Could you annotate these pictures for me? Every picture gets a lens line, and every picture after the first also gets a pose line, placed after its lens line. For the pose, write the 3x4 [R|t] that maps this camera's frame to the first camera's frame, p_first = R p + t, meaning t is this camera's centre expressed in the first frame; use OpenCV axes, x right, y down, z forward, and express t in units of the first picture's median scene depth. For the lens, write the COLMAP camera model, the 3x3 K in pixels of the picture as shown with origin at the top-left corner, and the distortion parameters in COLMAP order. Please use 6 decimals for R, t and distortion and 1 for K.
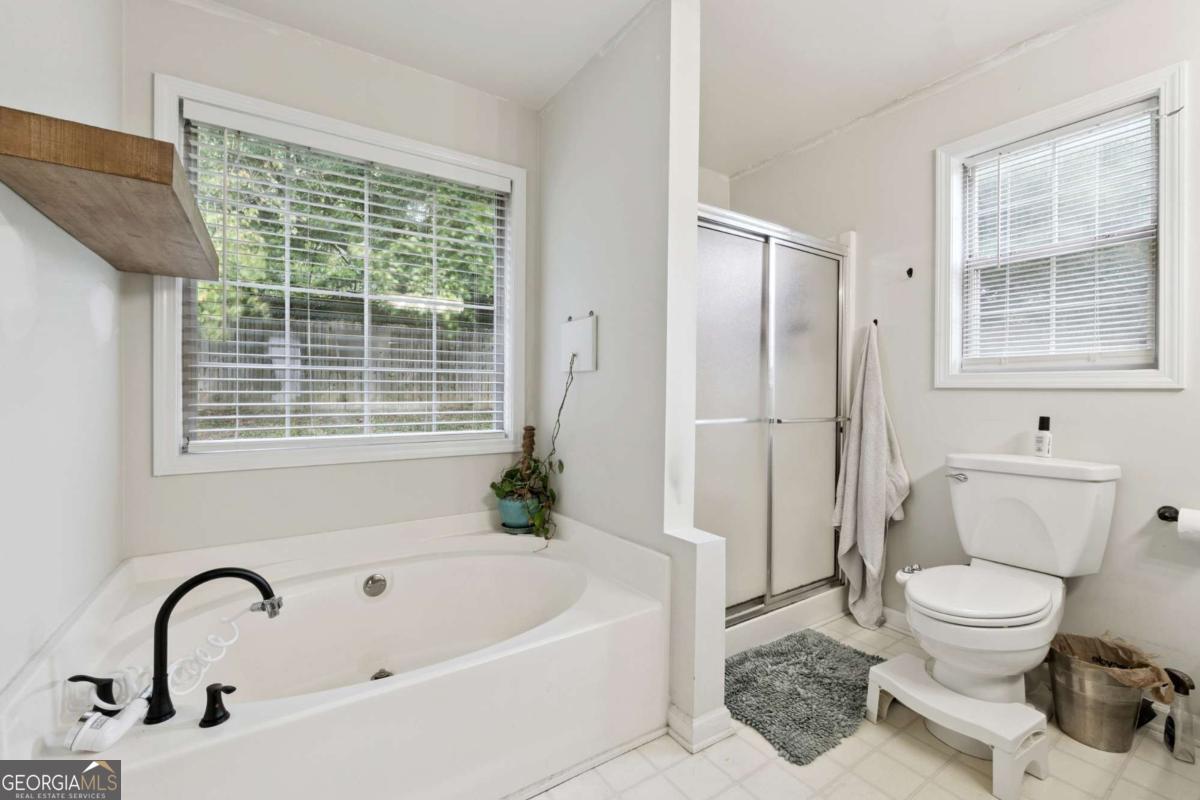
lens RADIAL K [[512.7, 0, 611.3], [0, 512.7, 390.7], [0, 0, 1]] dist [-0.001682, -0.000507]
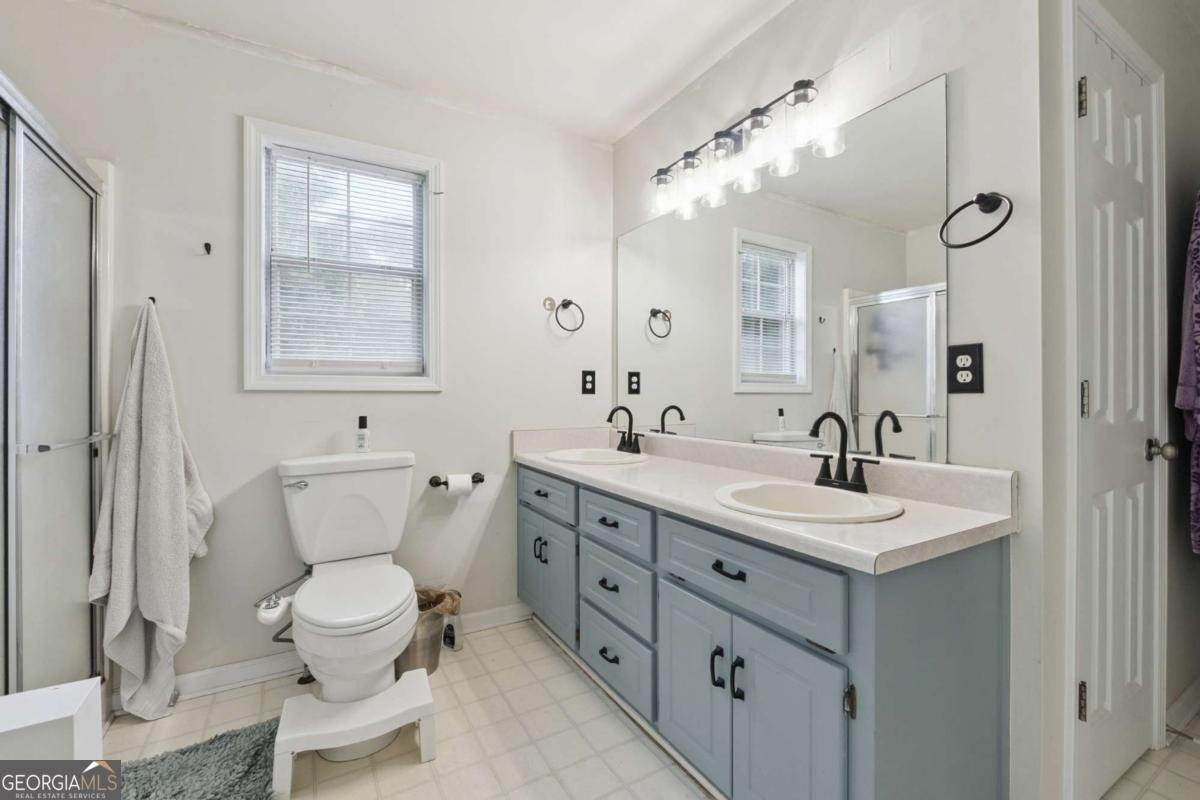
lens RADIAL K [[512.7, 0, 611.3], [0, 512.7, 390.7], [0, 0, 1]] dist [-0.001682, -0.000507]
pose [[0.063887, -0.001555, 0.997956, -0.220011], [0.002597, 0.999996, 0.001392, -0.004759], [-0.997954, 0.002503, 0.063890, 0.360379]]
